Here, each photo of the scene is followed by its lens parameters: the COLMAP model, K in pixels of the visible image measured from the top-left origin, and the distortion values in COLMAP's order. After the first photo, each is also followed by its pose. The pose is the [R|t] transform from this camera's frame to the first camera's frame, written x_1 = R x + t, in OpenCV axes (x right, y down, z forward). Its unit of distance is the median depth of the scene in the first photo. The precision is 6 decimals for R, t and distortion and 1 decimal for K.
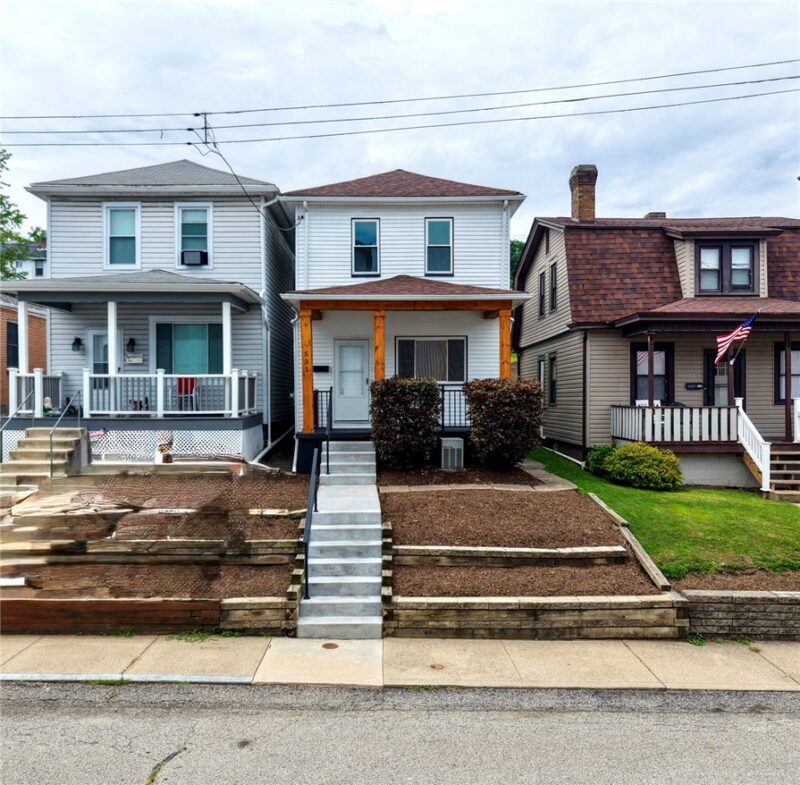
lens RADIAL K [[763.4, 0, 395.2], [0, 763.4, 396.1], [0, 0, 1]] dist [0.018076, -0.020615]
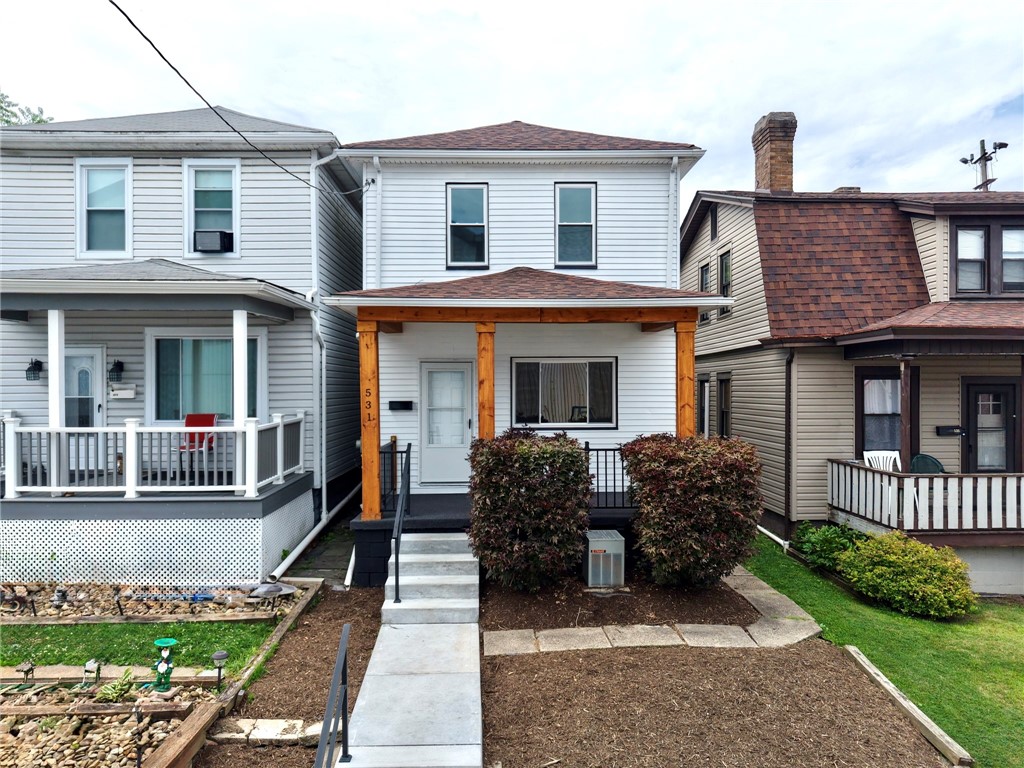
lens RADIAL K [[734.9, 0, 512.0], [0, 734.9, 384.0], [0, 0, 1]] dist [-0.002081, -0.000893]
pose [[0.999993, 0.000996, 0.003673, -0.001210], [-0.000991, 0.999999, -0.001255, -0.055576], [-0.003674, 0.001252, 0.999992, 0.358821]]
